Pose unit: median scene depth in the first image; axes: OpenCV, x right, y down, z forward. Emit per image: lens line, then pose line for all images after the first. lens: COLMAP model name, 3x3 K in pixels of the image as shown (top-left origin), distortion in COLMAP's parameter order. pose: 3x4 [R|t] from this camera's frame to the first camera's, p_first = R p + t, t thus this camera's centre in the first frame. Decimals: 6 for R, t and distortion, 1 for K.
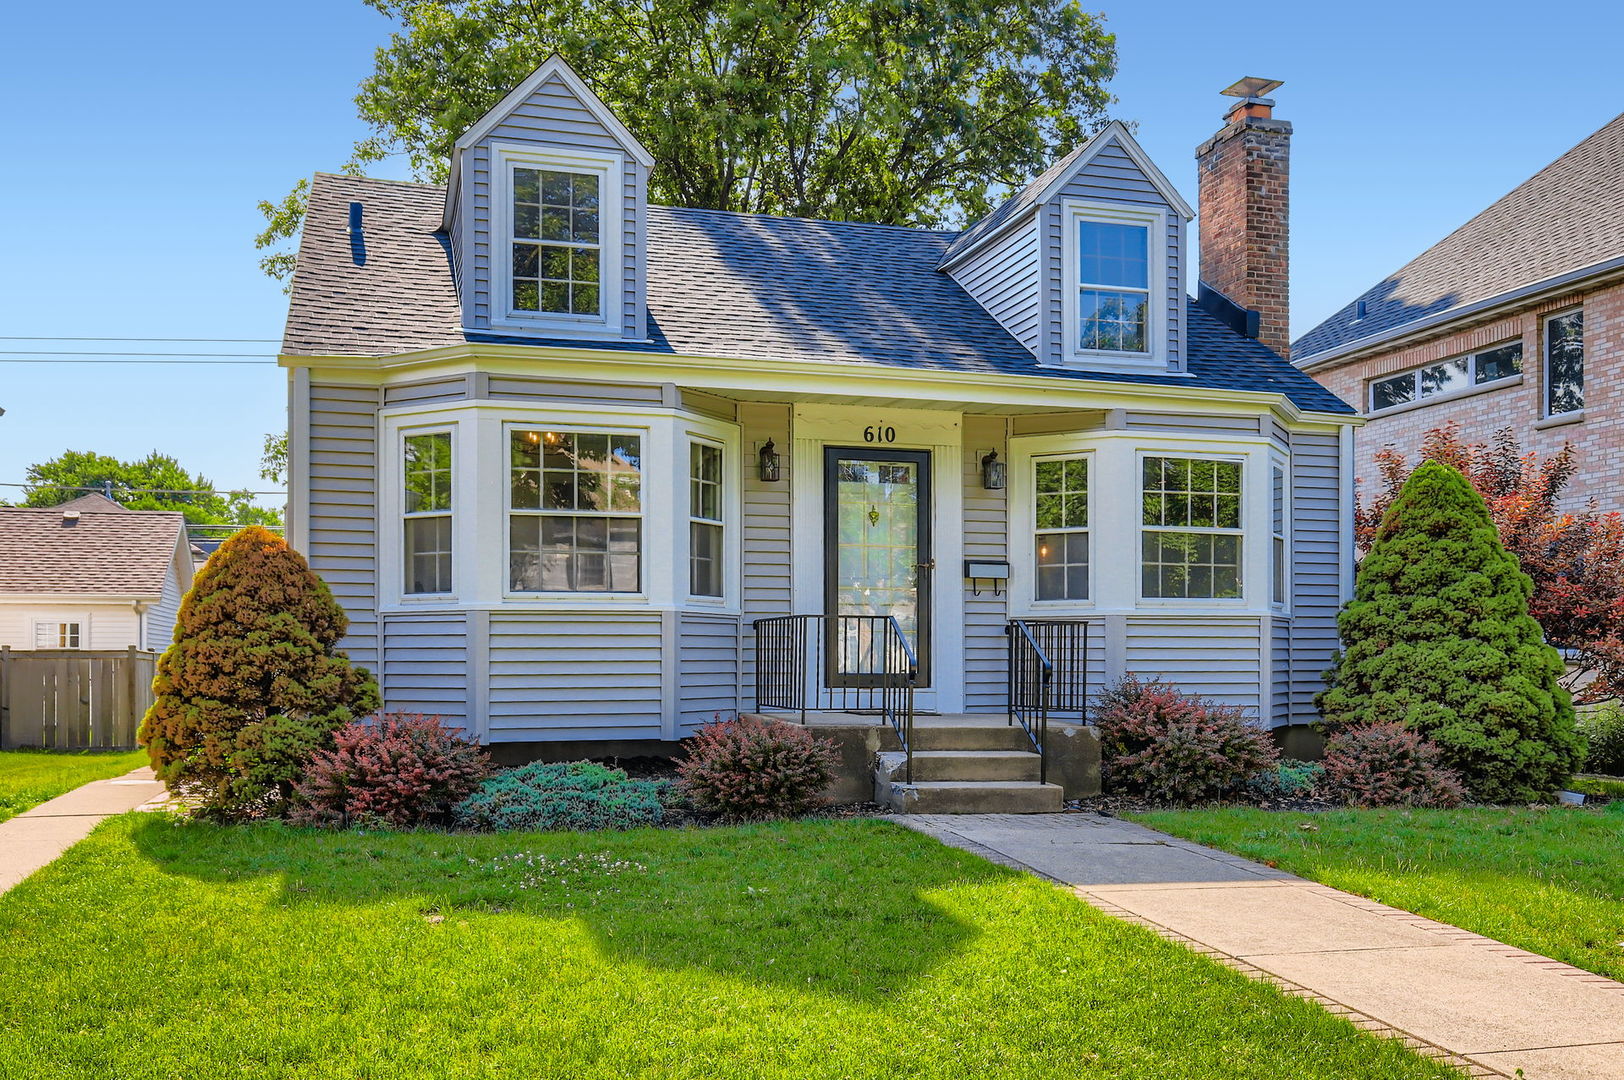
lens RADIAL K [[1369.3, 0, 820.5], [0, 1369.3, 535.7], [0, 0, 1]] dist [-0.001536, 0.001985]
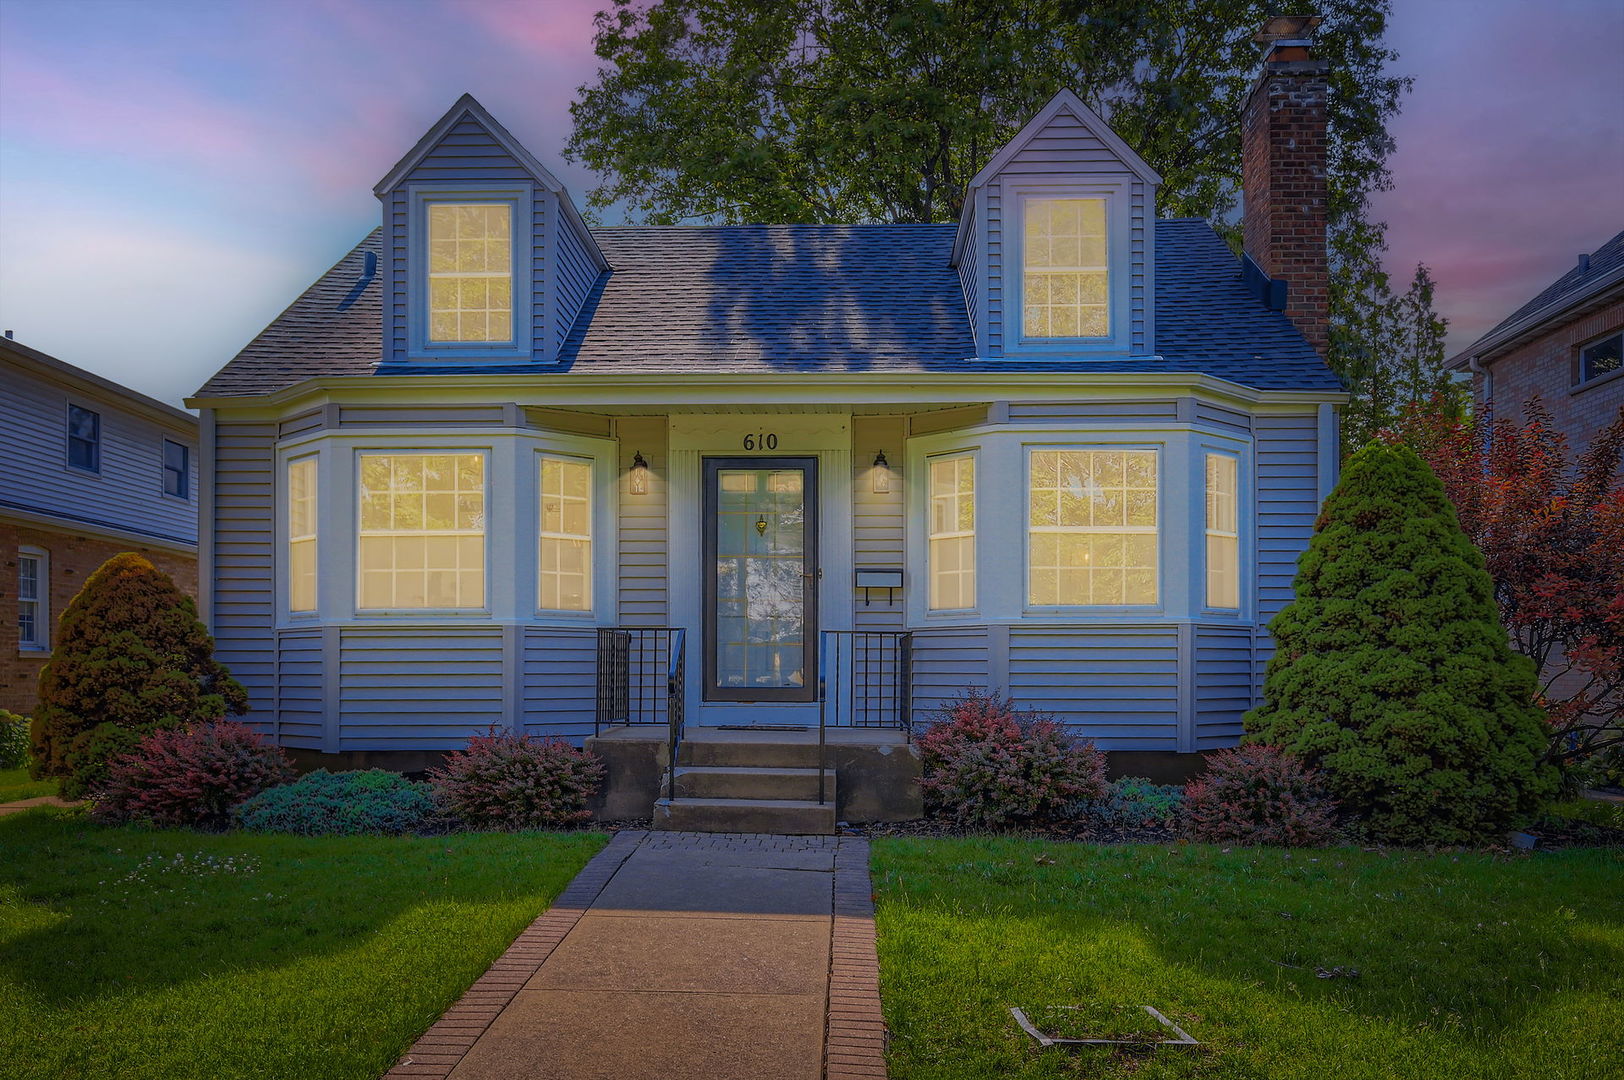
lens RADIAL K [[1369.3, 0, 815.7], [0, 1369.3, 547.1], [0, 0, 1]] dist [-0.001536, 0.001985]
pose [[0.953640, -0.027782, -0.299664, 0.397164], [0.026875, 0.999613, -0.007151, 0.009446], [0.299747, -0.001234, 0.954018, 0.087353]]
